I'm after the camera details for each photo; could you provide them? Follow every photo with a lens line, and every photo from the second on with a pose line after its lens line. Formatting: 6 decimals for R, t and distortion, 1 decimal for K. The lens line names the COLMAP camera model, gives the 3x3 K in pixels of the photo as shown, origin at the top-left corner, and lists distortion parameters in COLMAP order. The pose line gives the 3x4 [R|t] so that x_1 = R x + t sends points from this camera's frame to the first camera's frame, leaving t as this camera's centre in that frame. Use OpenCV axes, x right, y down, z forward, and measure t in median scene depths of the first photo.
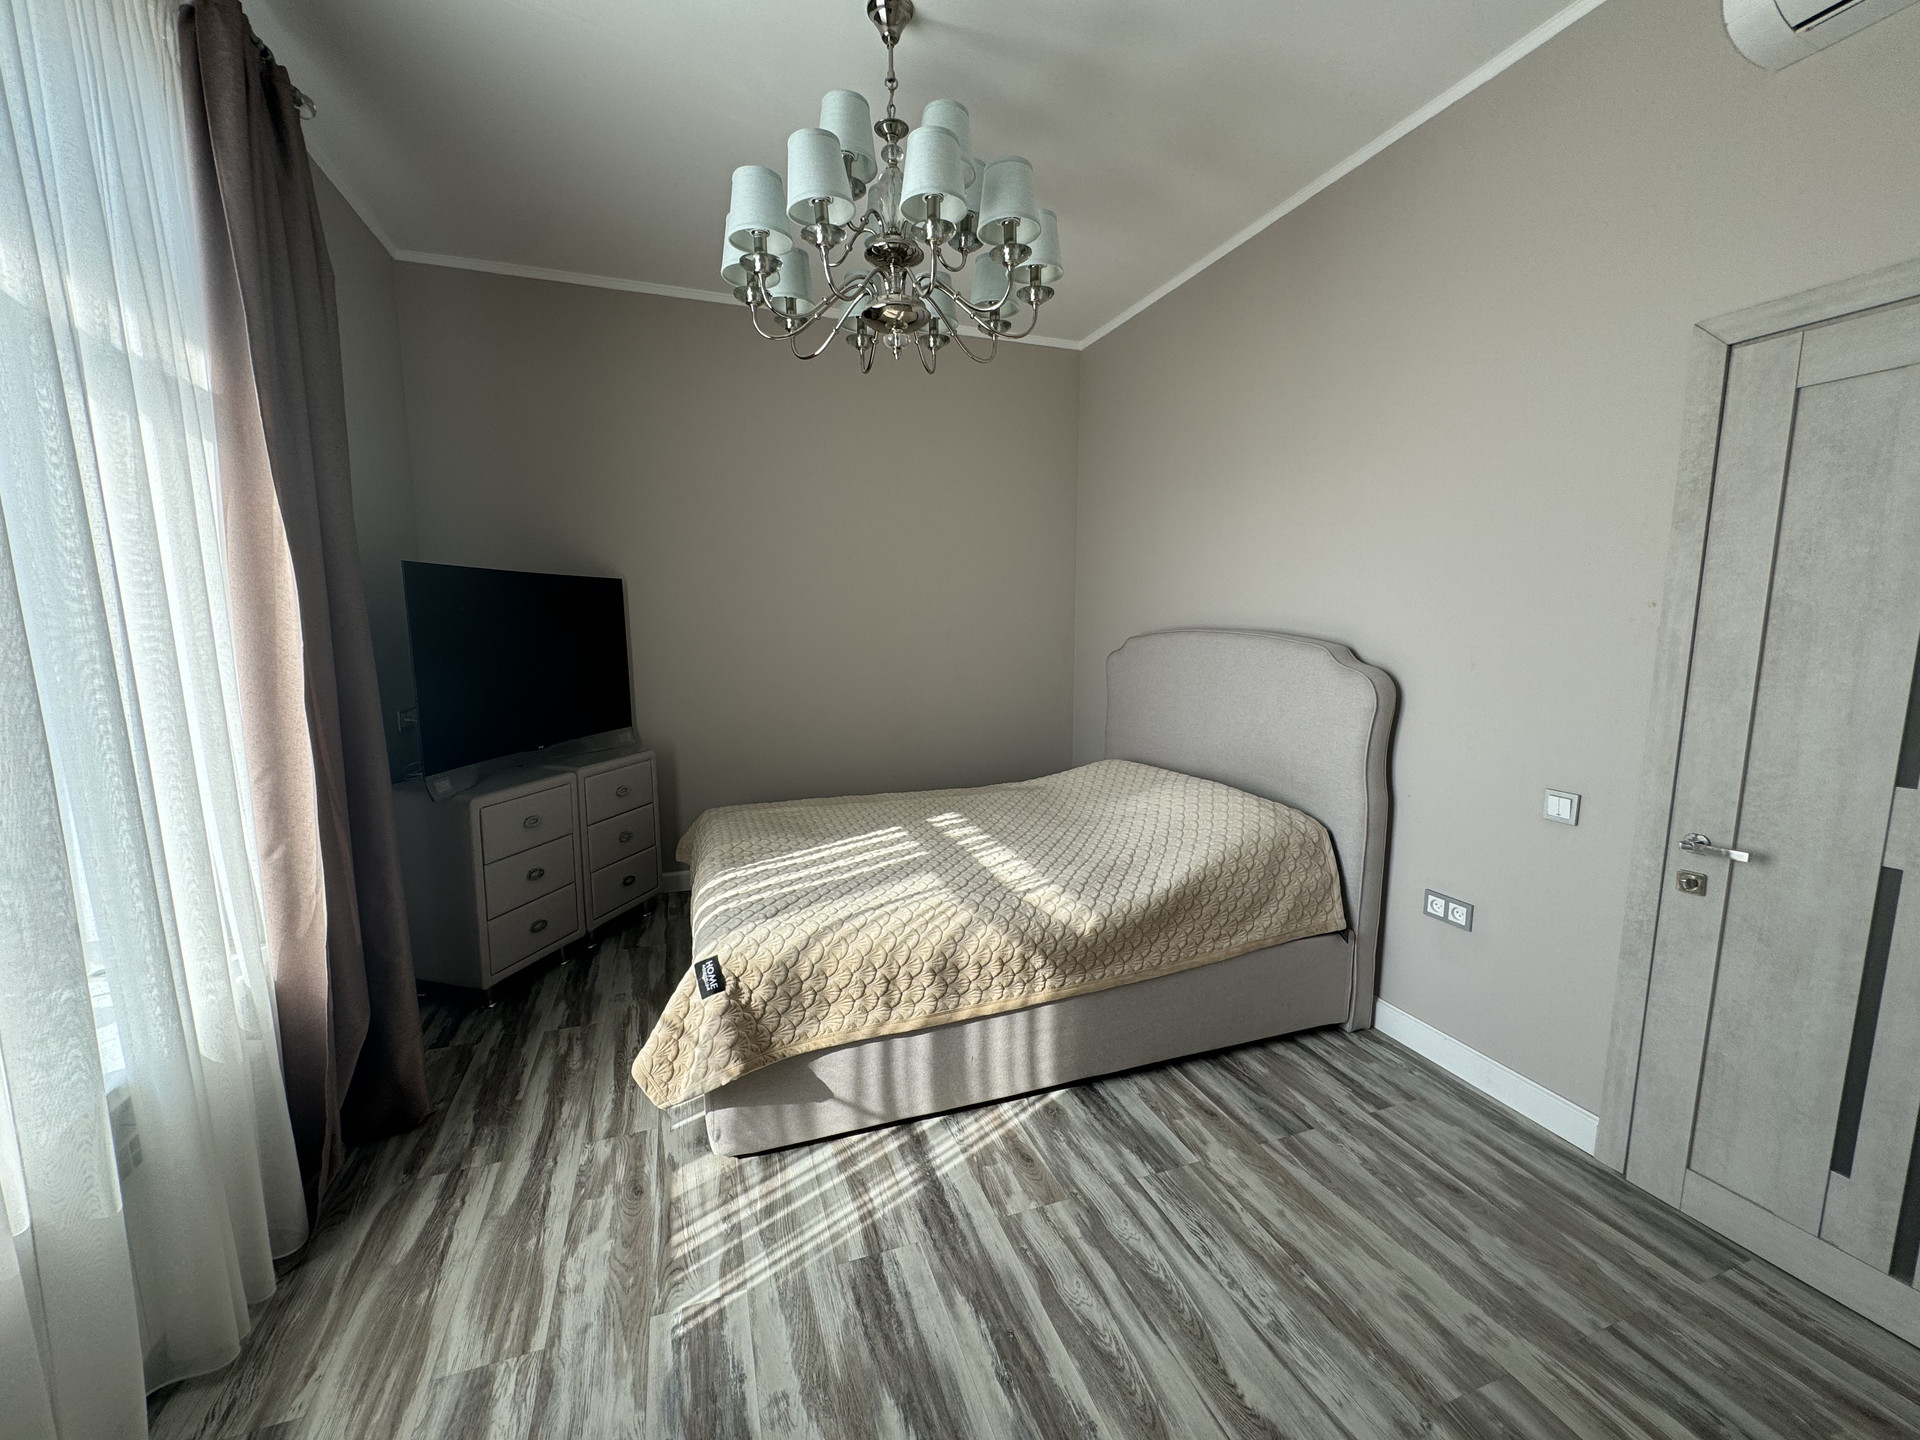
lens RADIAL K [[769.2, 0, 953.6], [0, 769.2, 726.2], [0, 0, 1]] dist [-0.000771, 0.000653]
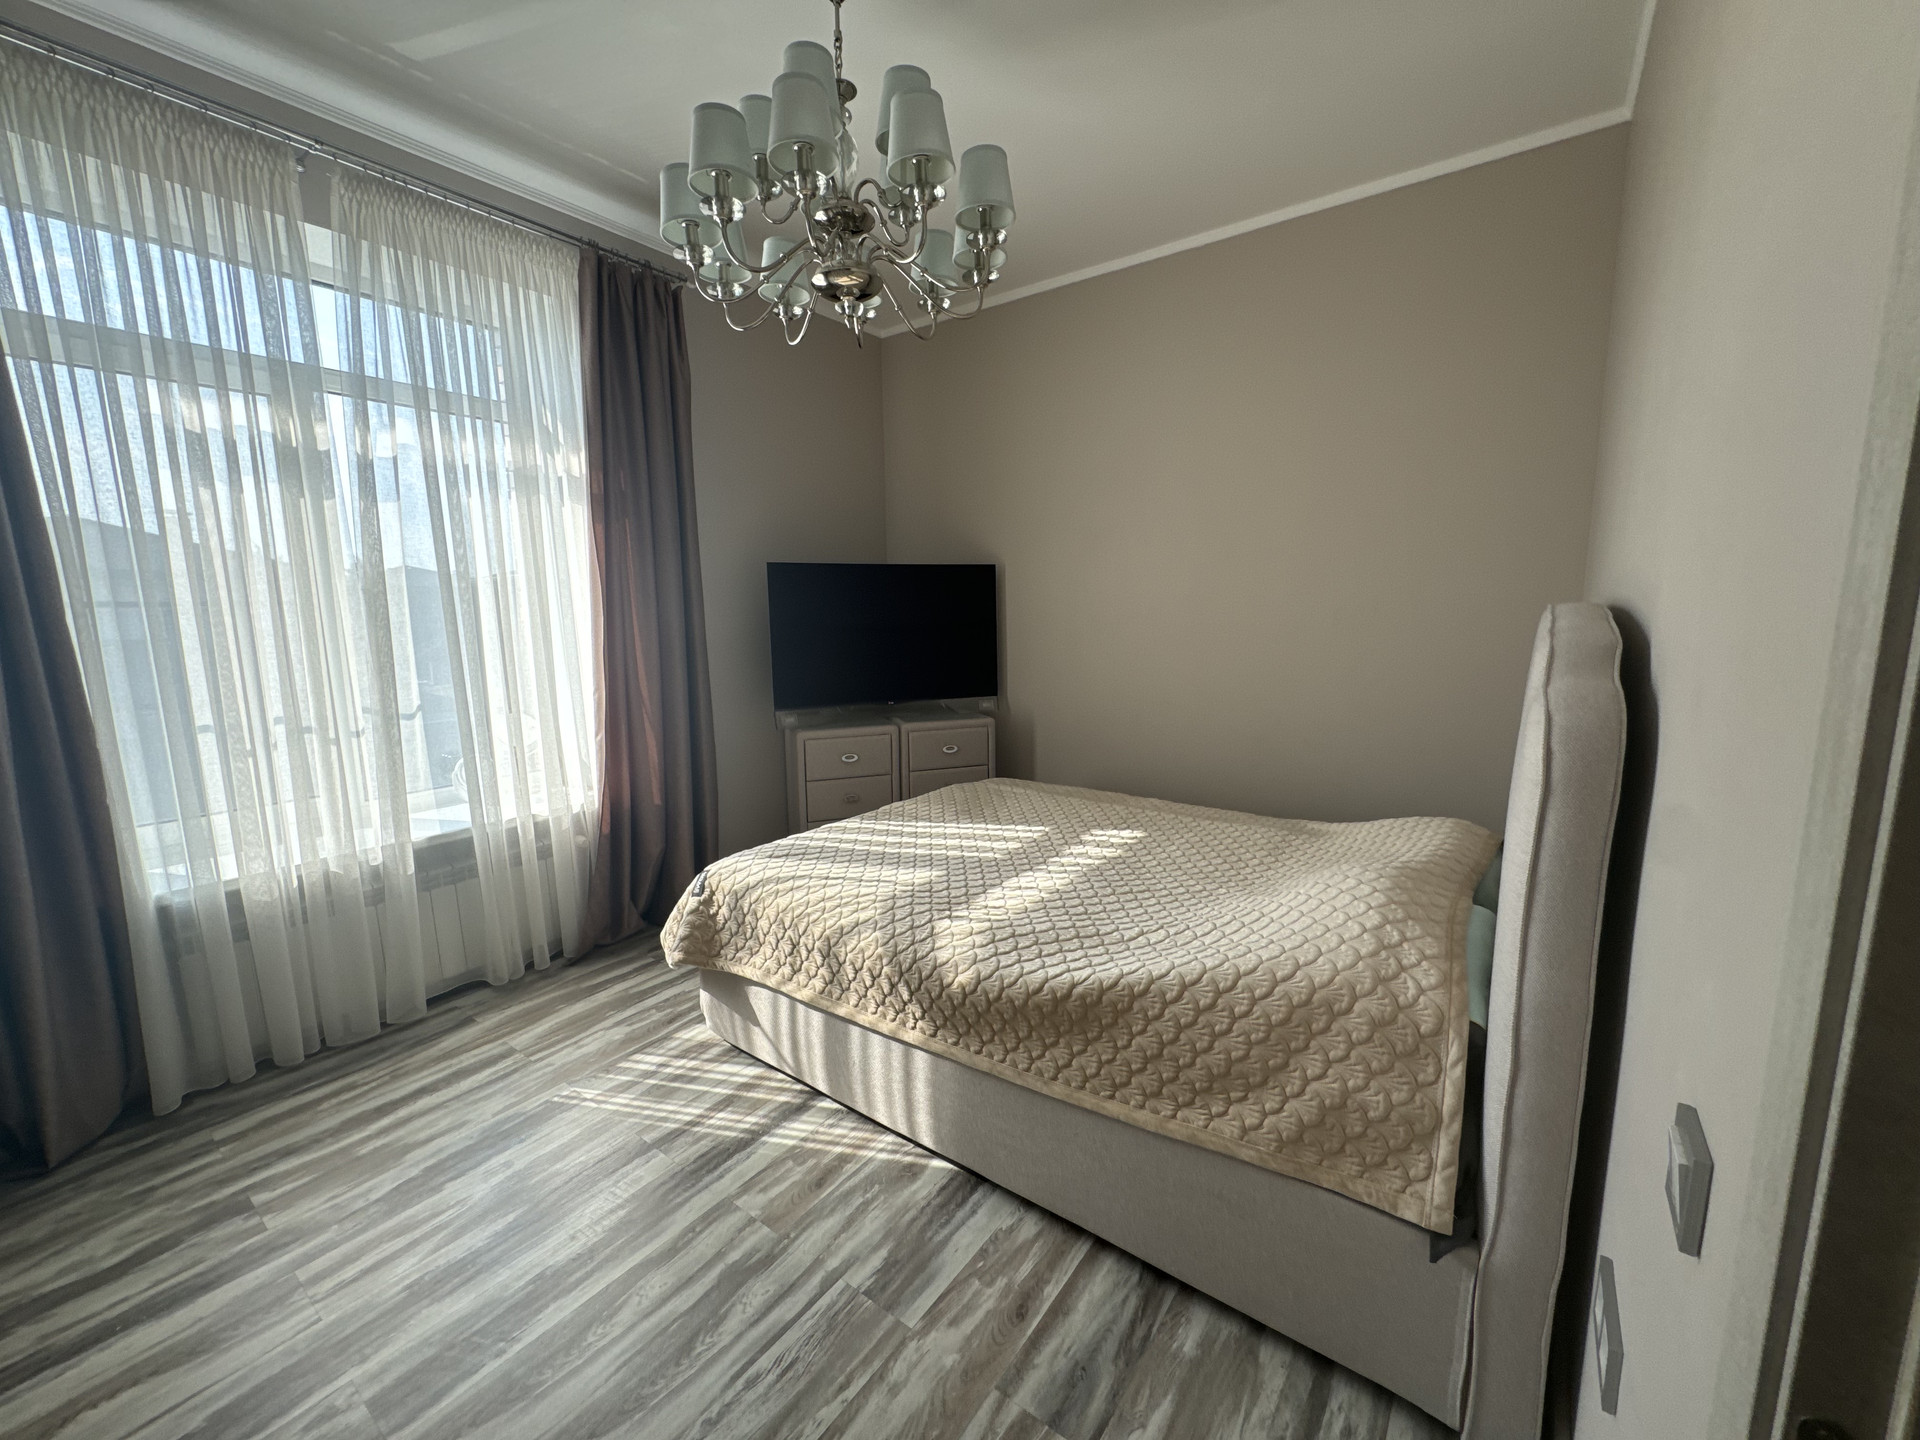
lens RADIAL K [[769.2, 0, 967.2], [0, 769.2, 726.6], [0, 0, 1]] dist [-0.000771, 0.000653]
pose [[0.557633, 0.121316, -0.821175, 0.815739], [-0.103336, 0.991713, 0.076338, -0.062072], [0.823630, 0.042288, 0.565548, 0.556659]]
